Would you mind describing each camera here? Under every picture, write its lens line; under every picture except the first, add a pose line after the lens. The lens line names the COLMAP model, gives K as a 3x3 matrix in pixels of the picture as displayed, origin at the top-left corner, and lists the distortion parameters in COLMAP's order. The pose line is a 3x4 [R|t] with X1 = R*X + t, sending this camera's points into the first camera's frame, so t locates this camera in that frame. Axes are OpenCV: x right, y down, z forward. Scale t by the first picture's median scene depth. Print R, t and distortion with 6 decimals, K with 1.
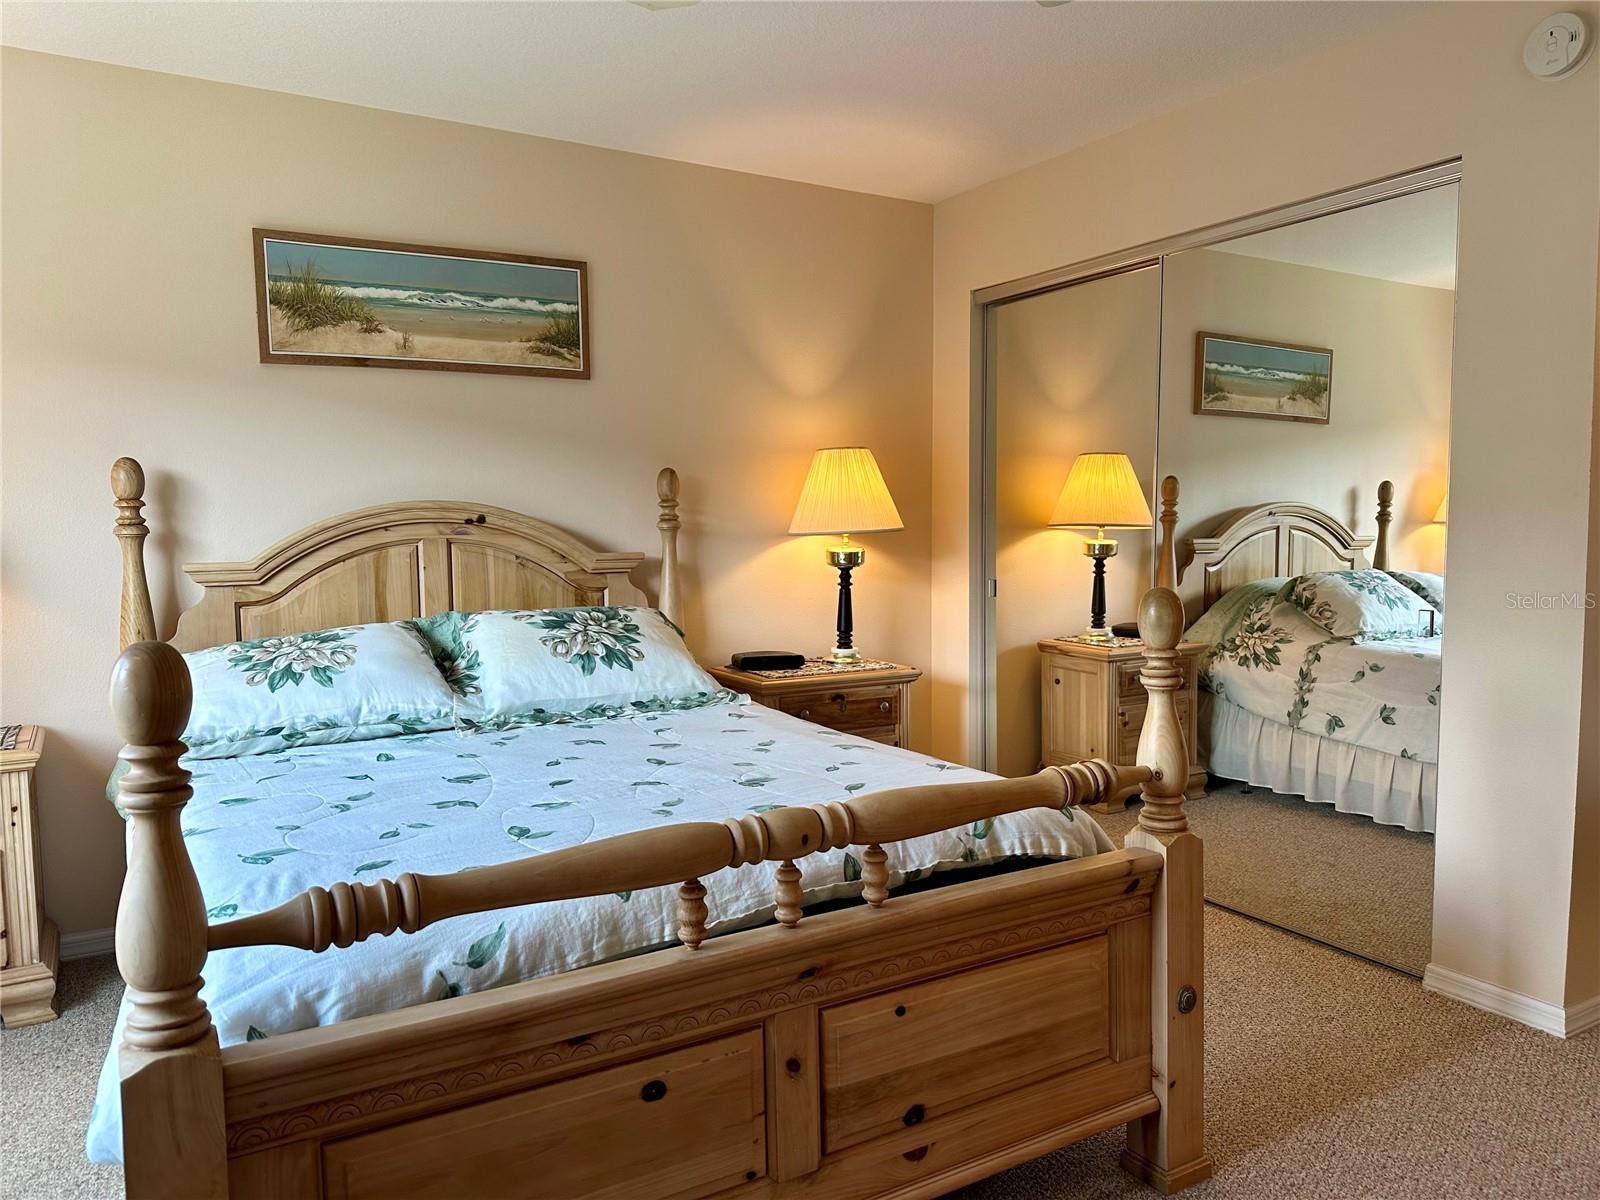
lens RADIAL K [[1125.8, 0, 806.3], [0, 1125.8, 599.7], [0, 0, 1]] dist [0.084634, -0.101565]
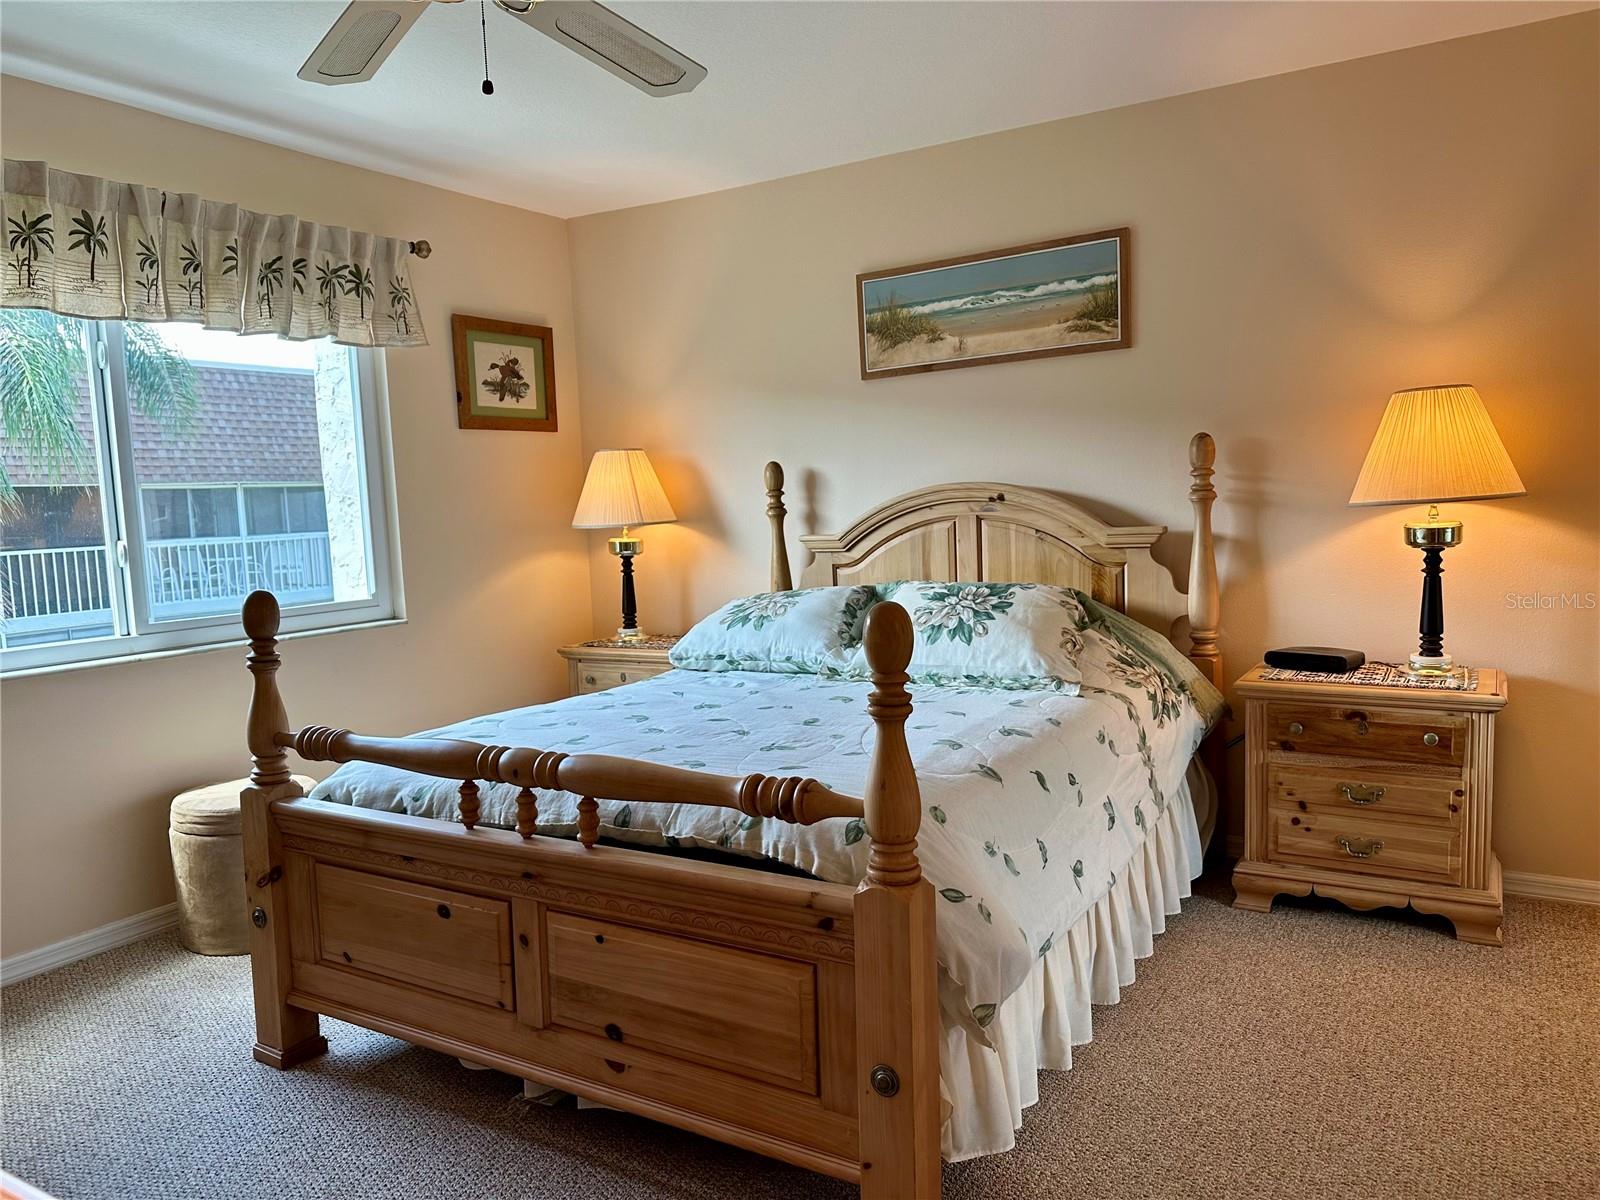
lens RADIAL K [[1125.8, 0, 795.0], [0, 1125.8, 602.0], [0, 0, 1]] dist [0.084634, -0.101565]
pose [[0.465046, 0.071551, -0.882390, 0.636788], [-0.027417, 0.997414, 0.066428, -0.039355], [0.884862, -0.006699, 0.465806, 0.334445]]
